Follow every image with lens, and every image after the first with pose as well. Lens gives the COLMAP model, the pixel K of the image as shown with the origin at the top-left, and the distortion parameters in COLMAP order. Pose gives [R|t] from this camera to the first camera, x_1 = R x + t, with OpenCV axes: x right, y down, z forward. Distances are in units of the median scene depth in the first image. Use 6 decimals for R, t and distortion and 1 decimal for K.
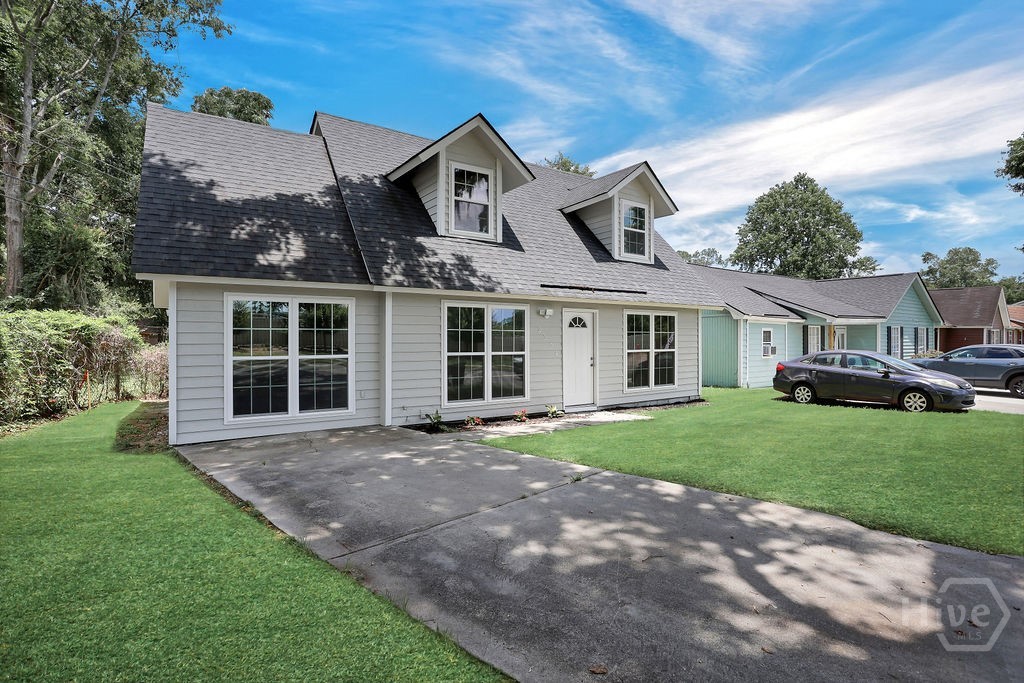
lens RADIAL K [[505.6, 0, 498.0], [0, 505.6, 345.7], [0, 0, 1]] dist [-0.052695, 0.007328]
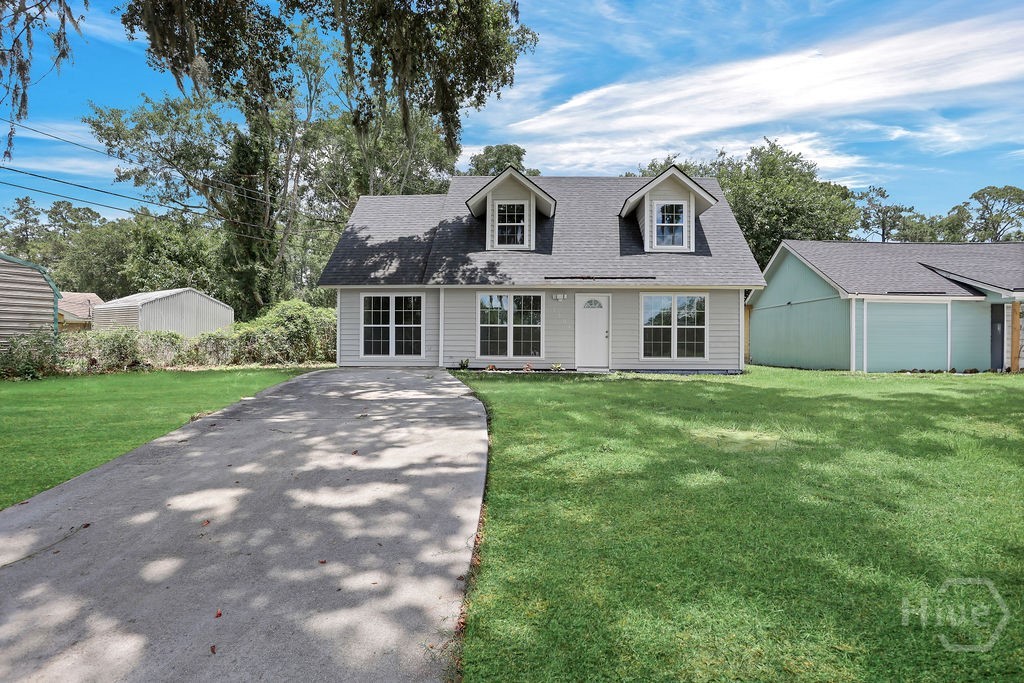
lens RADIAL K [[505.6, 0, 508.3], [0, 505.6, 345.5], [0, 0, 1]] dist [-0.052695, 0.007328]
pose [[0.804847, 0.008585, -0.593420, 0.981400], [-0.014897, 0.999873, -0.005739, 0.094288], [0.593295, 0.013459, 0.804872, -0.239874]]
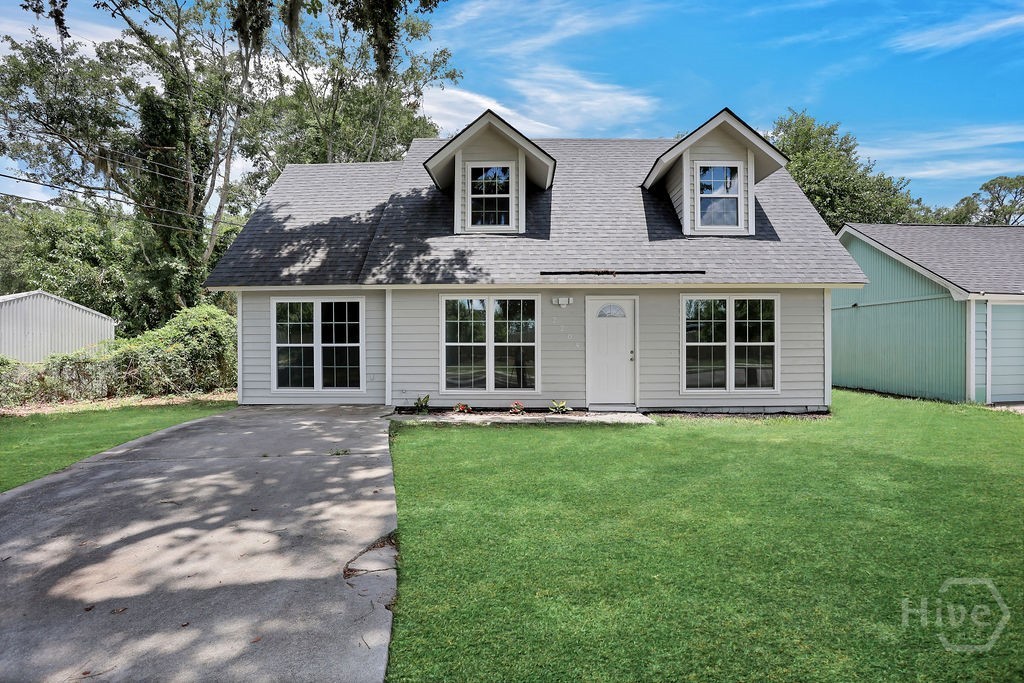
lens RADIAL K [[505.6, 0, 510.0], [0, 505.6, 345.0], [0, 0, 1]] dist [-0.052695, 0.007328]
pose [[0.818485, 0.002283, -0.574524, 0.676128], [-0.005248, 0.999980, -0.003503, 0.023255], [0.574504, 0.005882, 0.818480, 0.216456]]
